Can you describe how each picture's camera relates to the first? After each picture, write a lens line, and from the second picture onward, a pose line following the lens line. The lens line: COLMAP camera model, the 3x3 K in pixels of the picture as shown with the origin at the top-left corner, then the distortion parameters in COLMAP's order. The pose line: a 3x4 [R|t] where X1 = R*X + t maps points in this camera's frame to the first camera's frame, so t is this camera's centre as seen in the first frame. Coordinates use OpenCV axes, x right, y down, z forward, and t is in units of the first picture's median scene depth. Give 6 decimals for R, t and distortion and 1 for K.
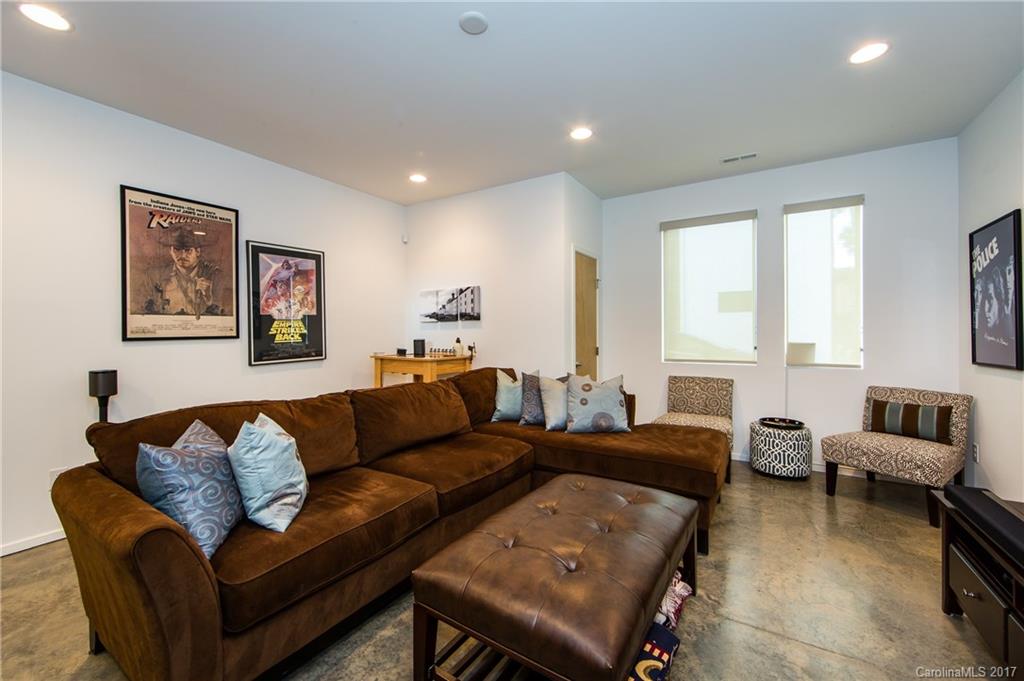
lens RADIAL K [[407.6, 0, 512.1], [0, 407.6, 330.6], [0, 0, 1]] dist [-0.000488, -0.000066]
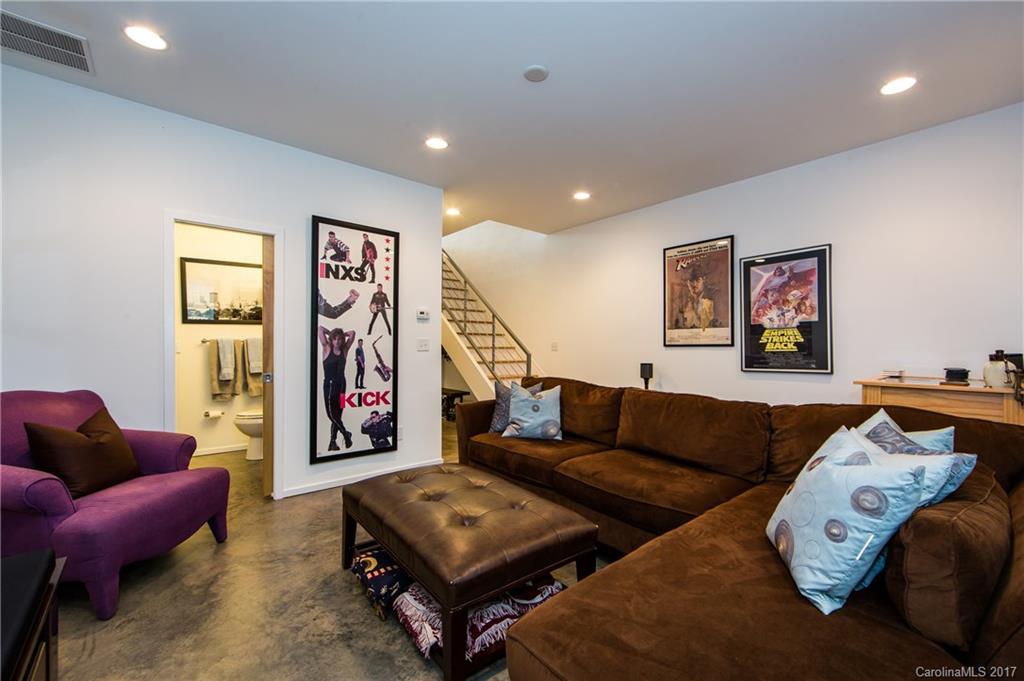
lens RADIAL K [[412.2, 0, 512.6], [0, 412.2, 342.1], [0, 0, 1]] dist [-0.001926, -0.000314]
pose [[-0.299066, -0.005271, -0.954218, 0.599700], [-0.004321, 0.999982, -0.004170, 0.014374], [0.954223, 0.002876, -0.299084, 0.724996]]
